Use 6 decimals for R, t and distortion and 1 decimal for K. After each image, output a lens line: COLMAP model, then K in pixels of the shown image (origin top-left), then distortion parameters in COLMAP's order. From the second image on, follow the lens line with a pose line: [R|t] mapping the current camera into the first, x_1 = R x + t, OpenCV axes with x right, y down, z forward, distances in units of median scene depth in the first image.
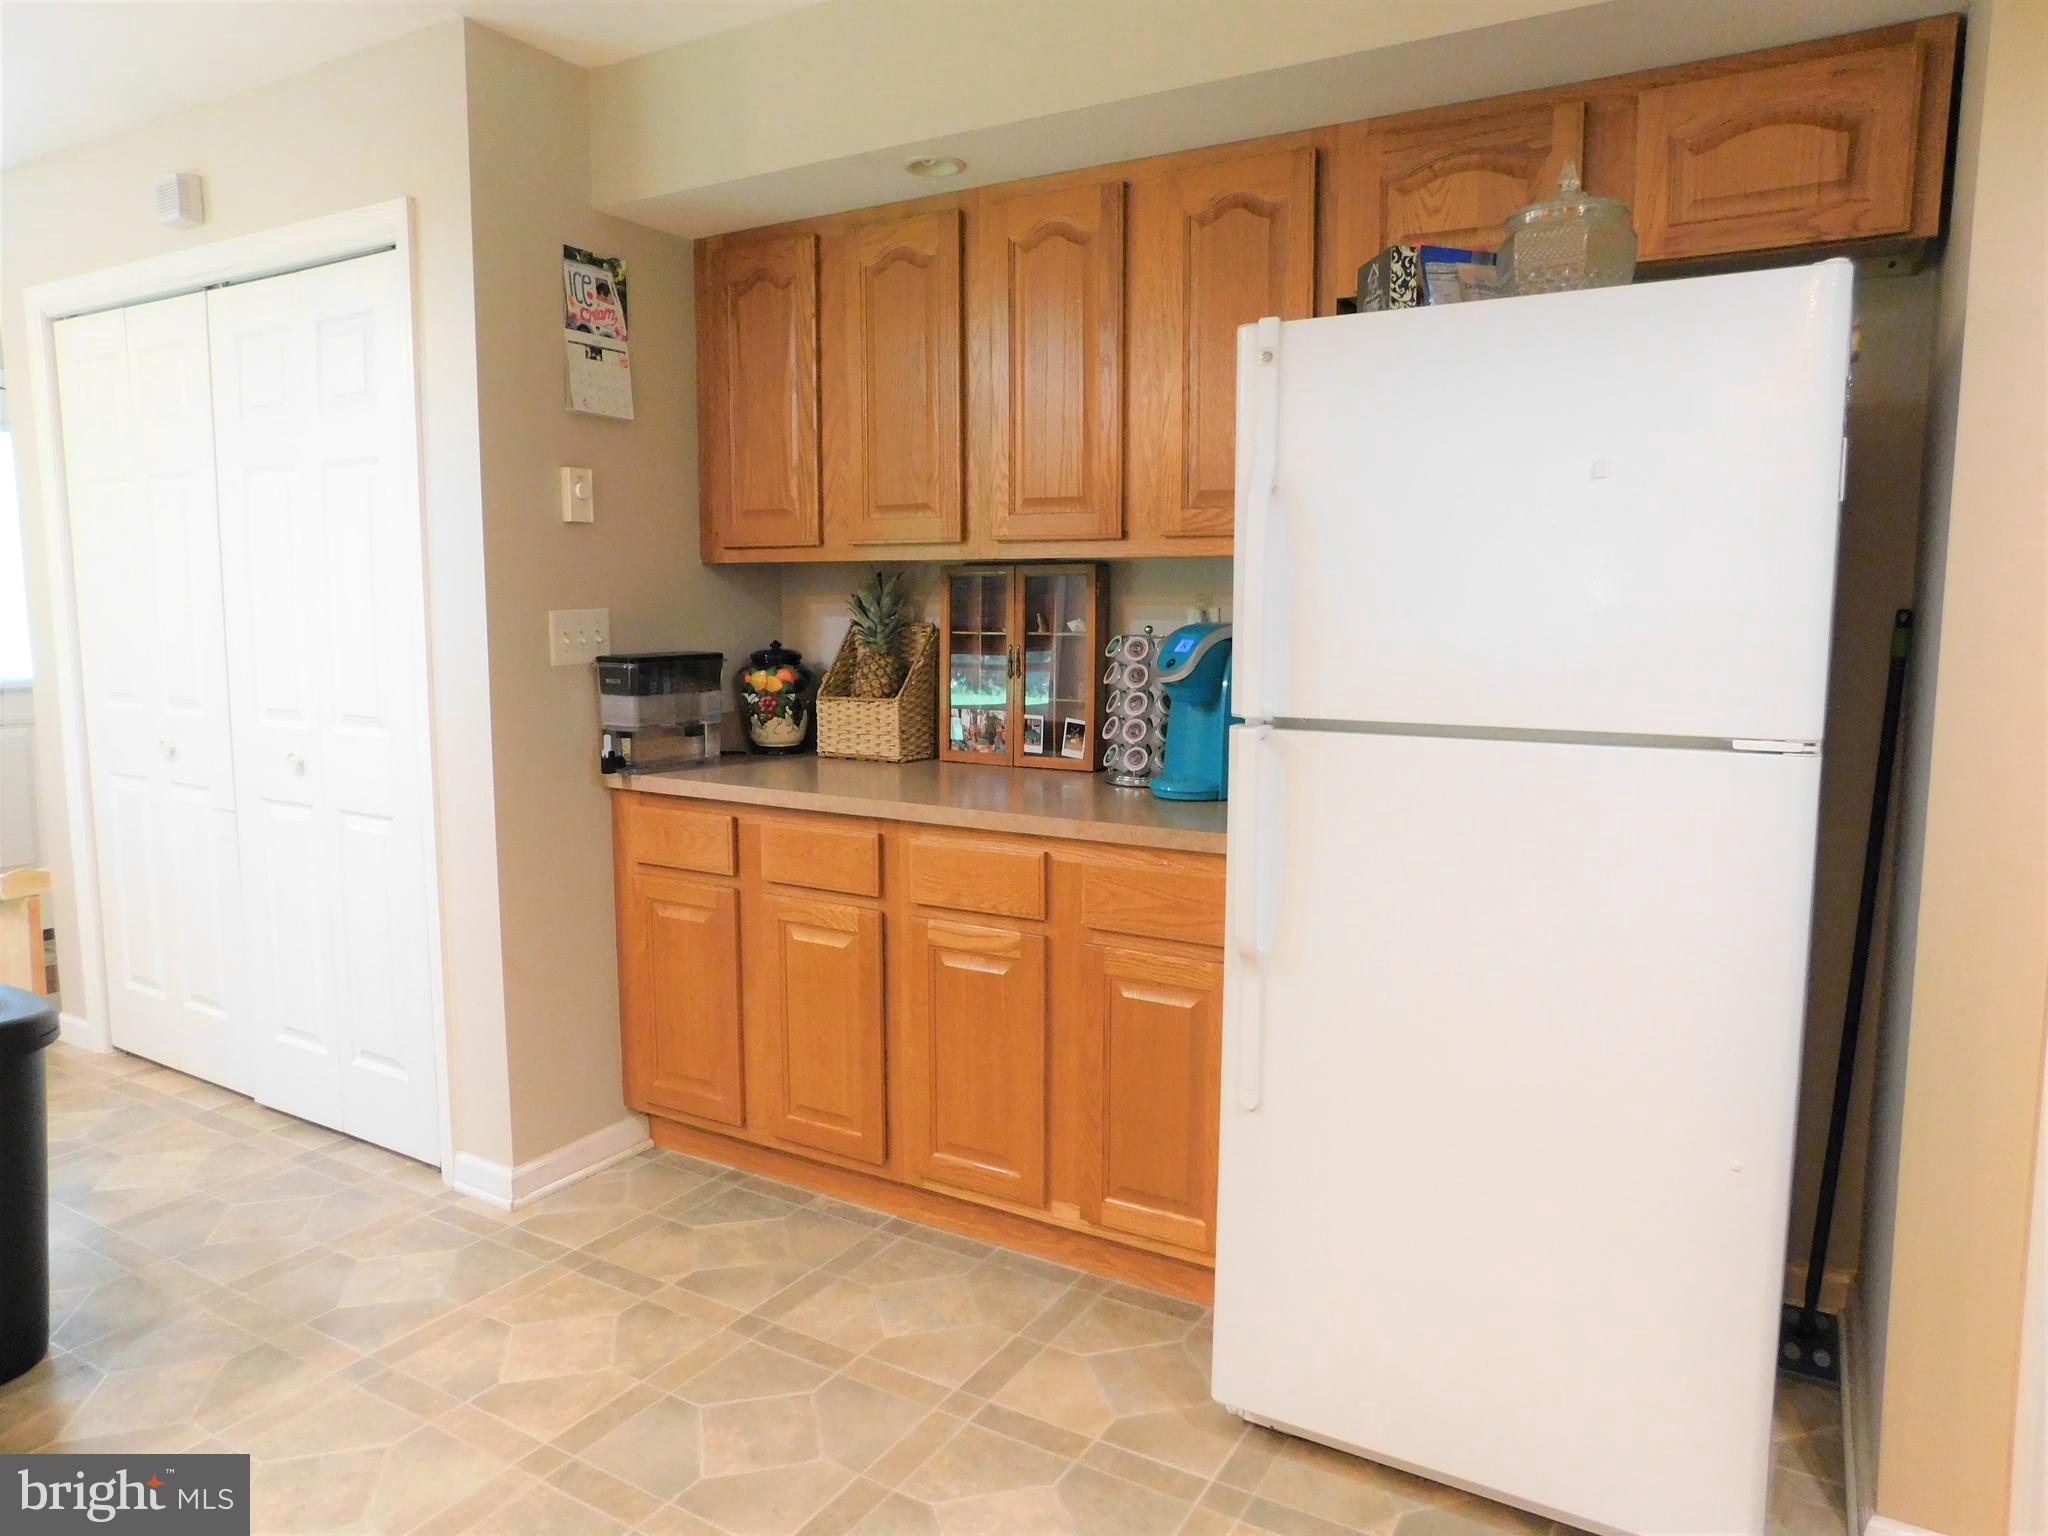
lens RADIAL K [[1324.5, 0, 1019.1], [0, 1324.5, 762.6], [0, 0, 1]] dist [-0.087407, 0.055641]
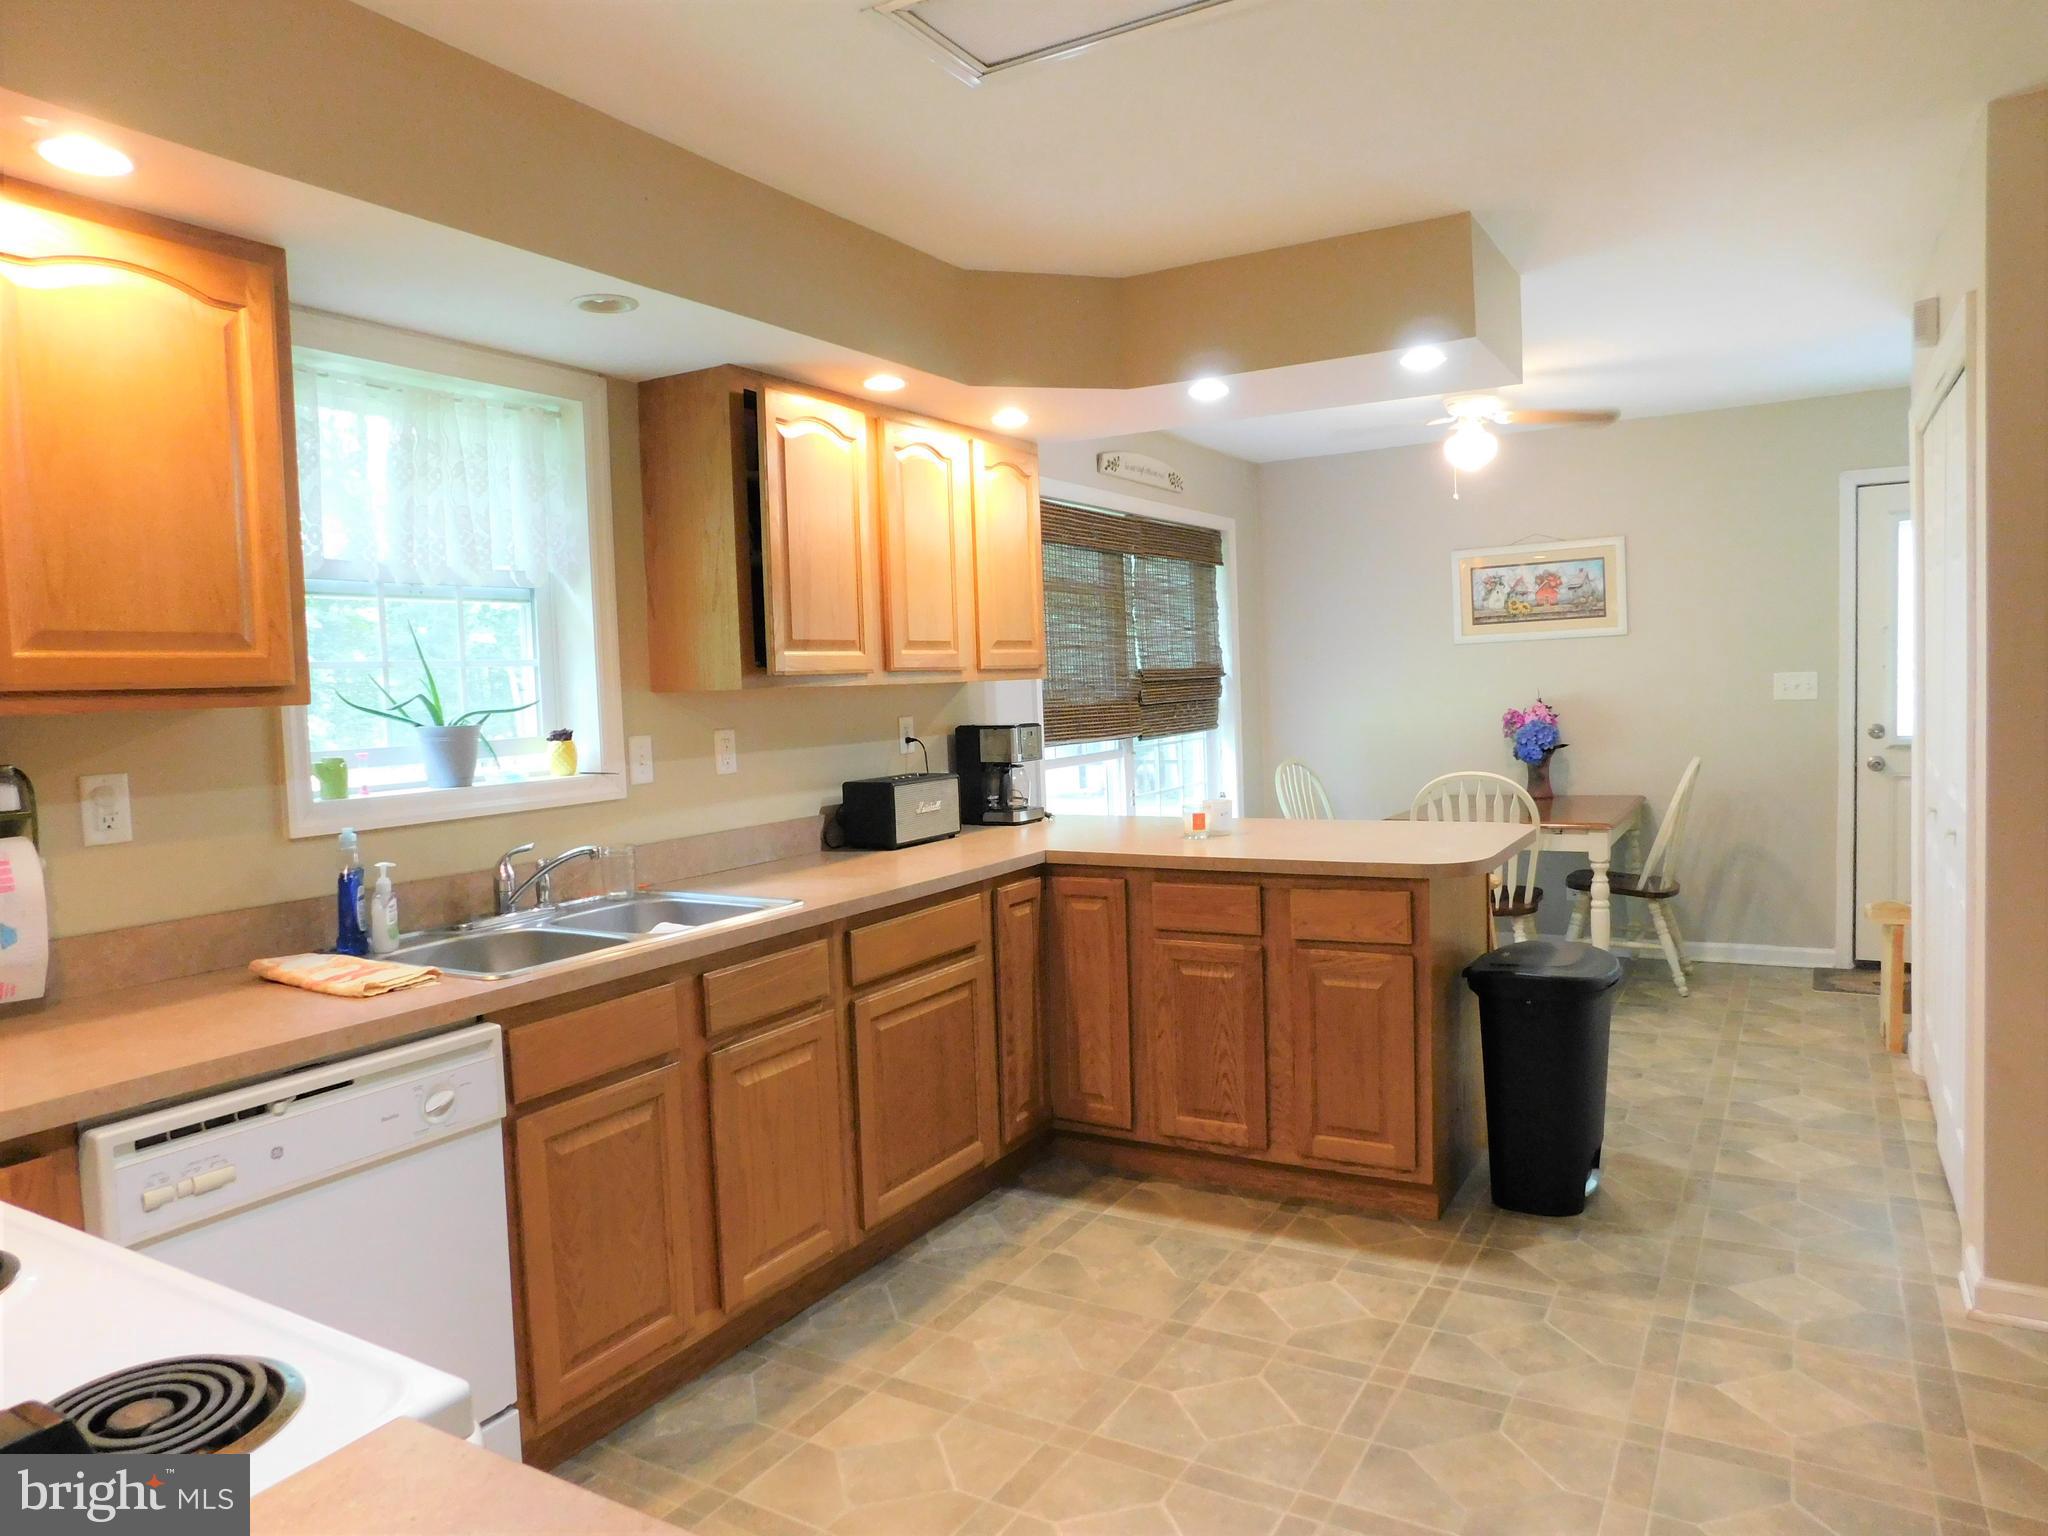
lens RADIAL K [[1324.5, 0, 1019.1], [0, 1324.5, 762.6], [0, 0, 1]] dist [-0.087407, 0.055641]
pose [[0.002238, 0.060556, -0.998162, 0.619637], [-0.080723, 0.994918, 0.060179, -0.074890], [0.996734, 0.080440, 0.007114, 0.304007]]
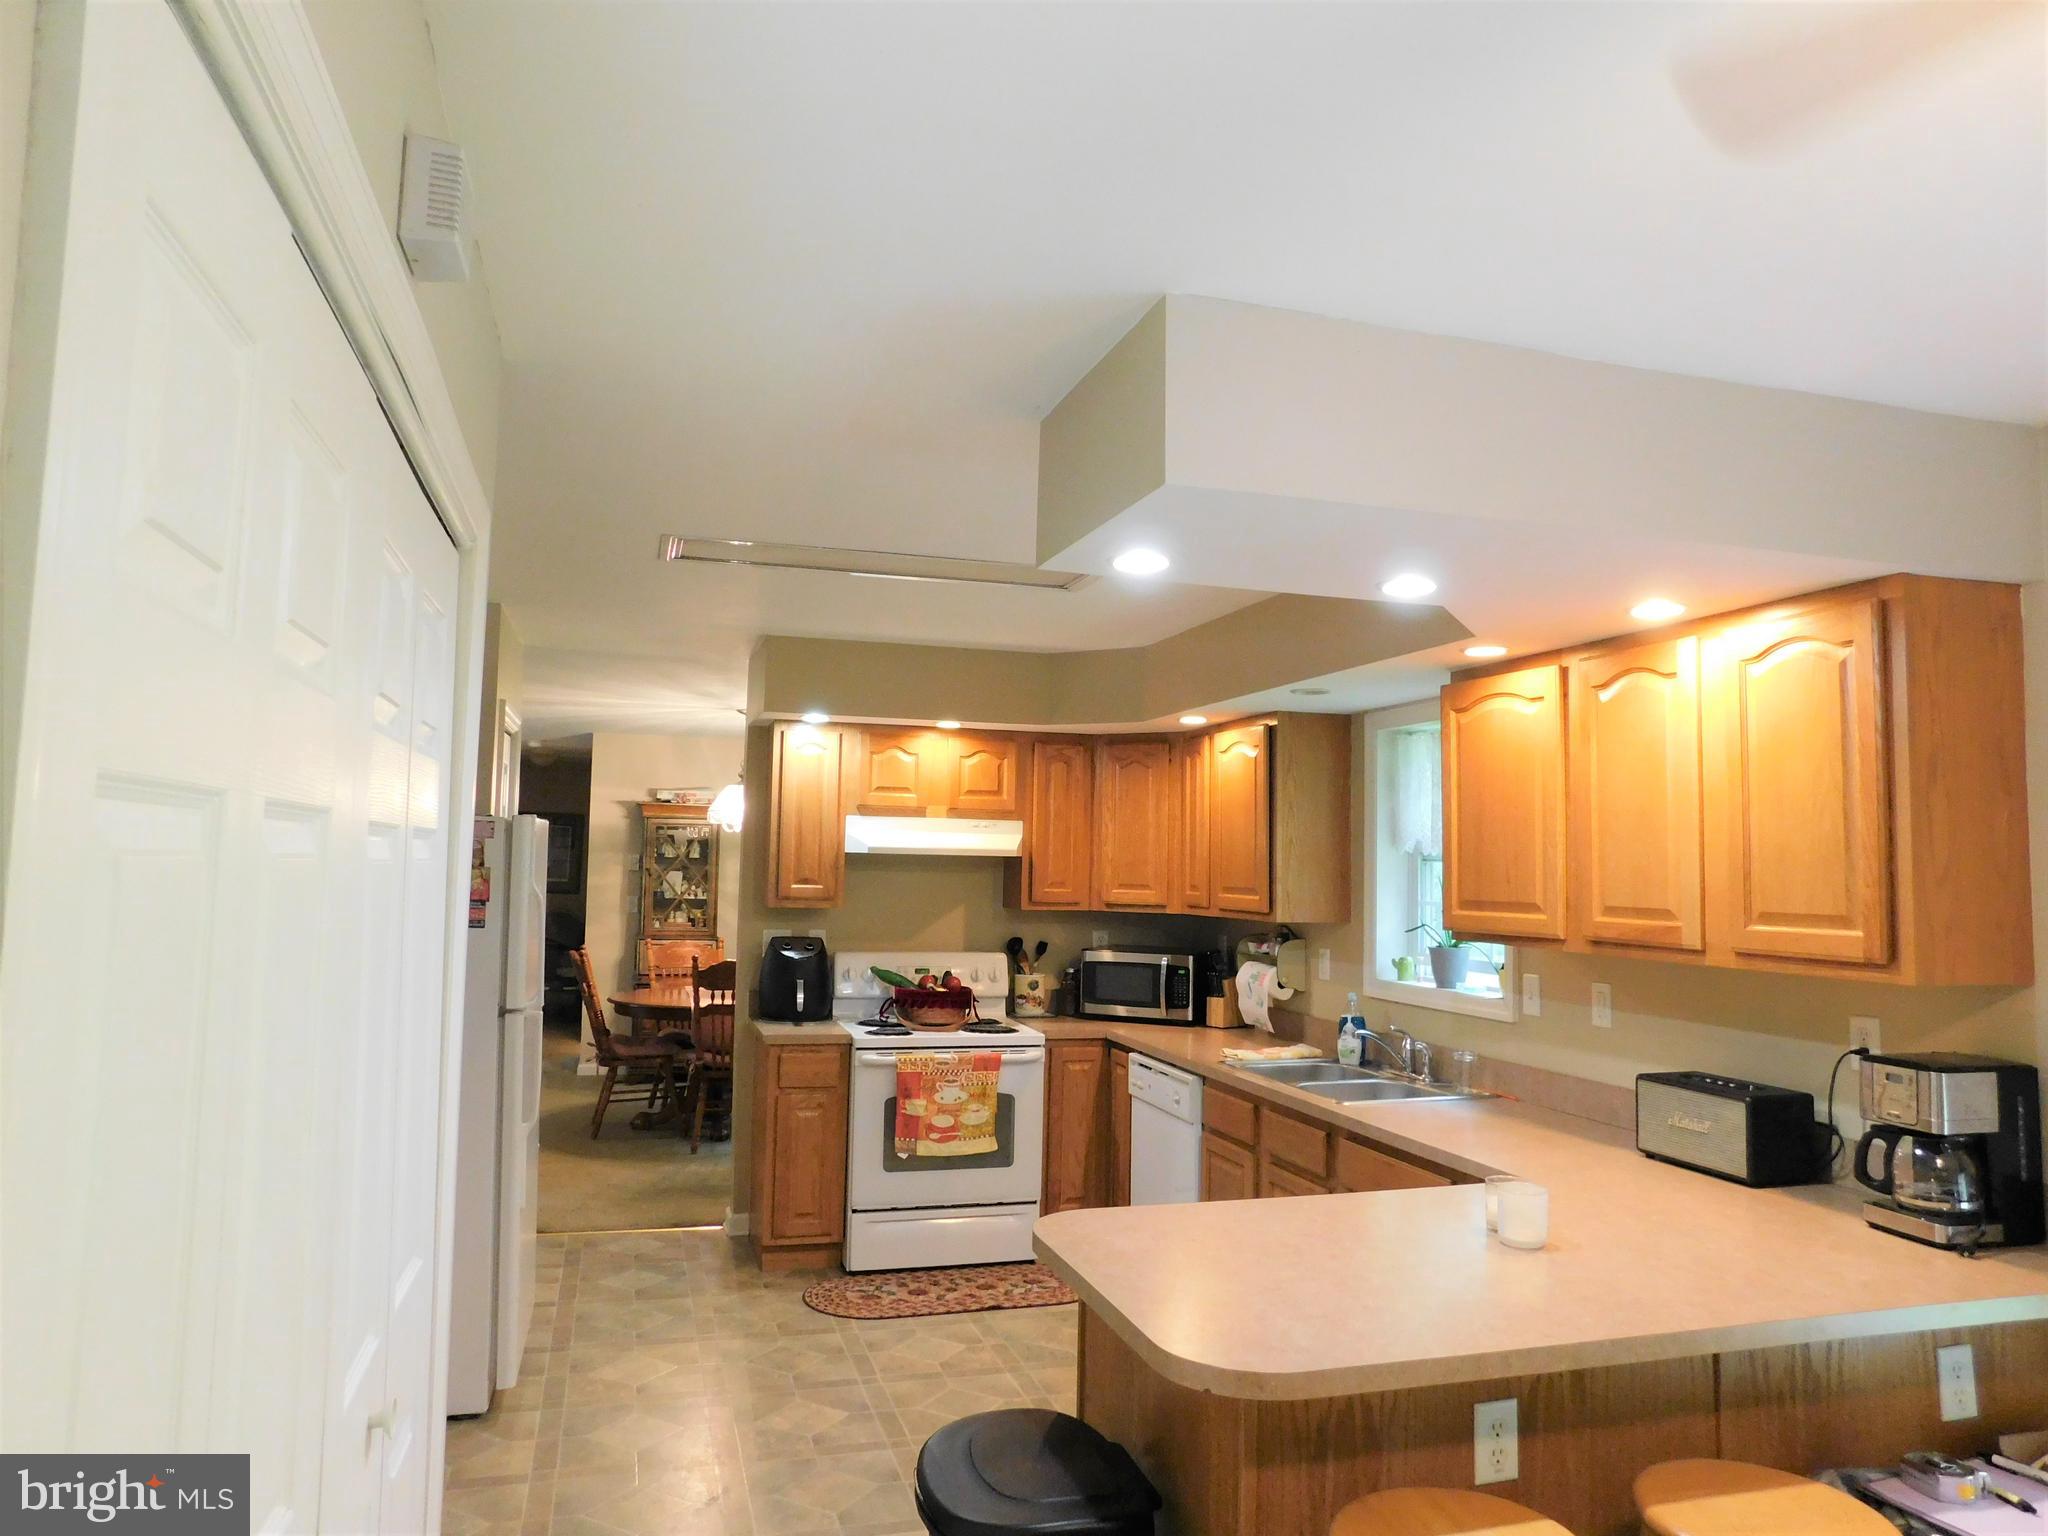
lens RADIAL K [[1324.5, 0, 1019.1], [0, 1324.5, 762.6], [0, 0, 1]] dist [-0.087407, 0.055641]
pose [[-0.732749, 0.030140, 0.679831, -1.848806], [0.044504, 0.999002, 0.003678, -0.333357], [-0.679042, 0.032950, -0.733360, 1.807045]]
